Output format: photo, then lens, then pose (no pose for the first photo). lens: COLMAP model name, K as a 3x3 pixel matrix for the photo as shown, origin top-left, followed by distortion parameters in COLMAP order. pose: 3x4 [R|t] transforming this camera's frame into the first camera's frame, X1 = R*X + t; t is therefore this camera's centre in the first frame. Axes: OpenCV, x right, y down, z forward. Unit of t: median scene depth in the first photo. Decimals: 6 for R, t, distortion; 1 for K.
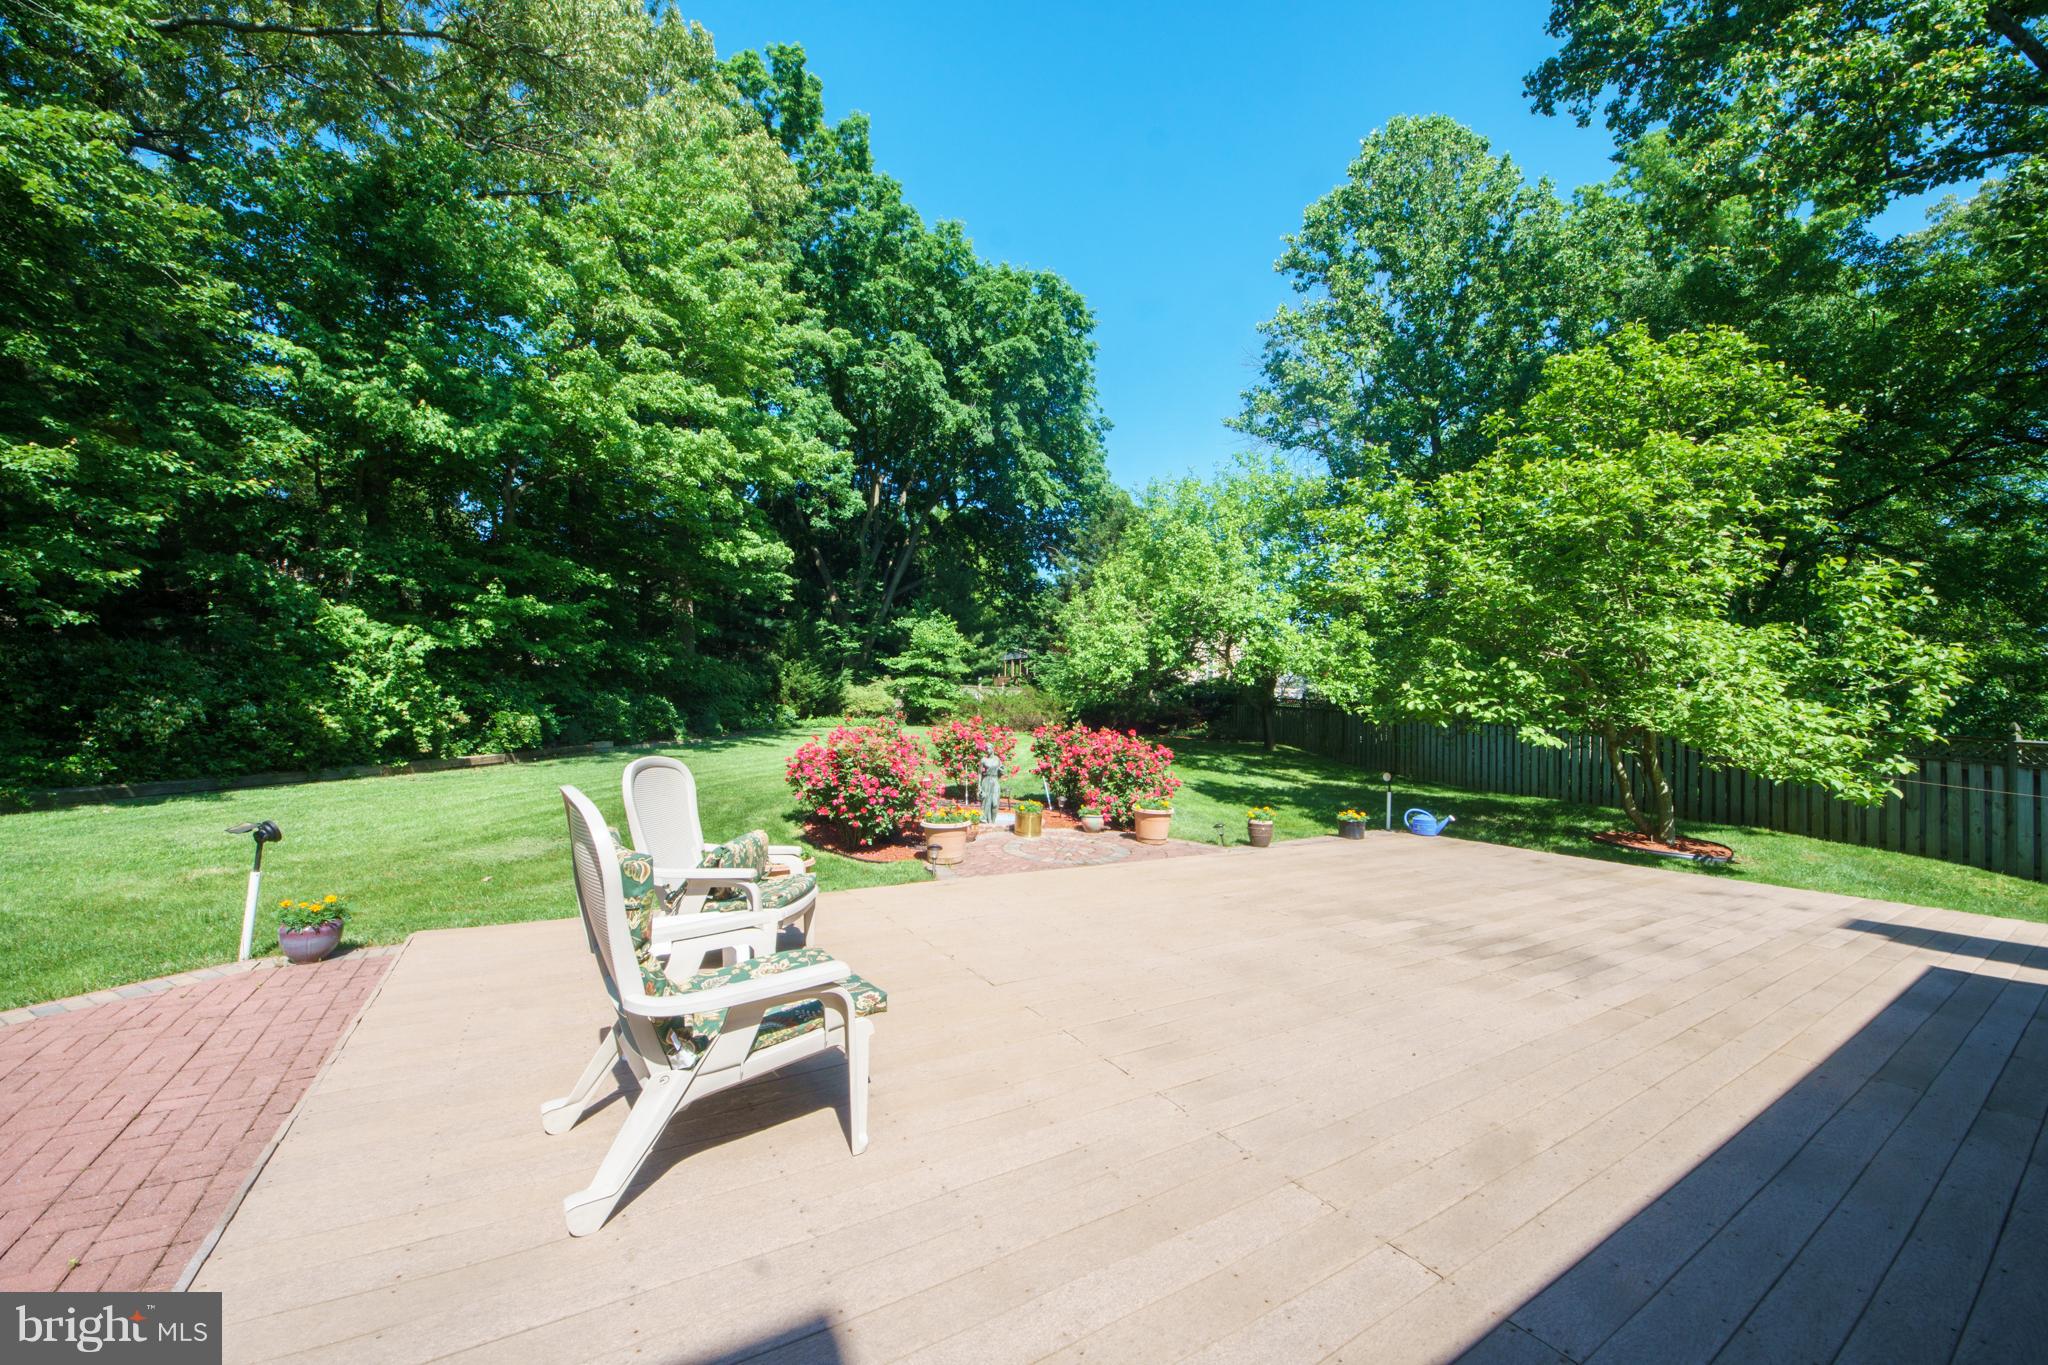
lens RADIAL K [[759.1, 0, 1022.0], [0, 759.1, 689.8], [0, 0, 1]] dist [-0.014801, -0.001447]
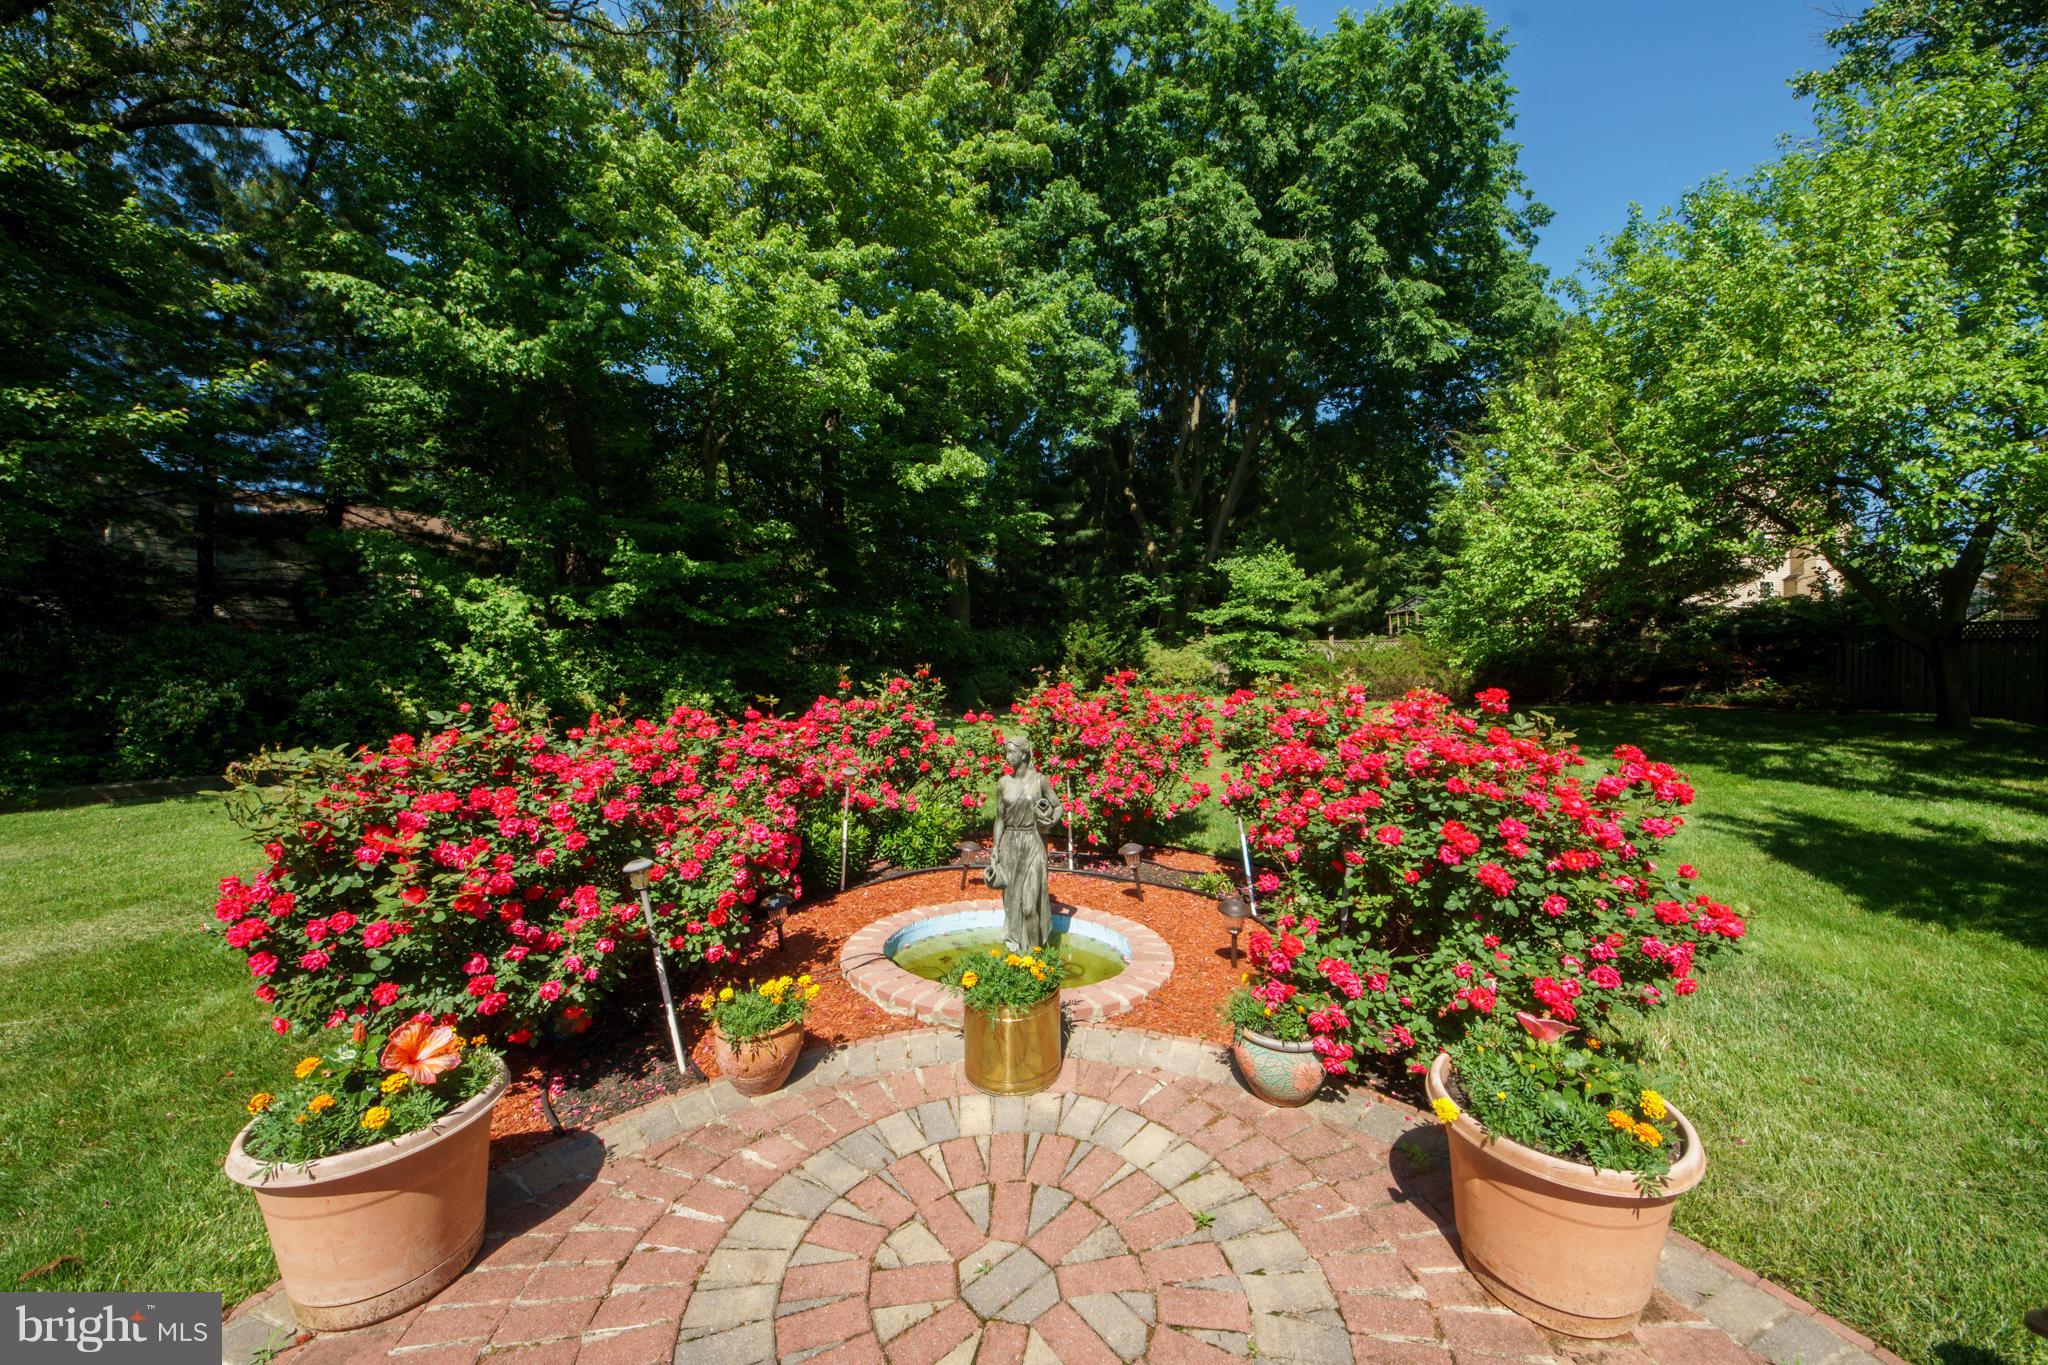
lens RADIAL K [[759.1, 0, 986.8], [0, 759.1, 697.9], [0, 0, 1]] dist [-0.014801, -0.001447]
pose [[0.848405, -0.021534, -0.528909, 0.045983], [0.044588, 0.998528, 0.030868, 0.014027], [0.527466, -0.049771, 0.848117, 0.234102]]
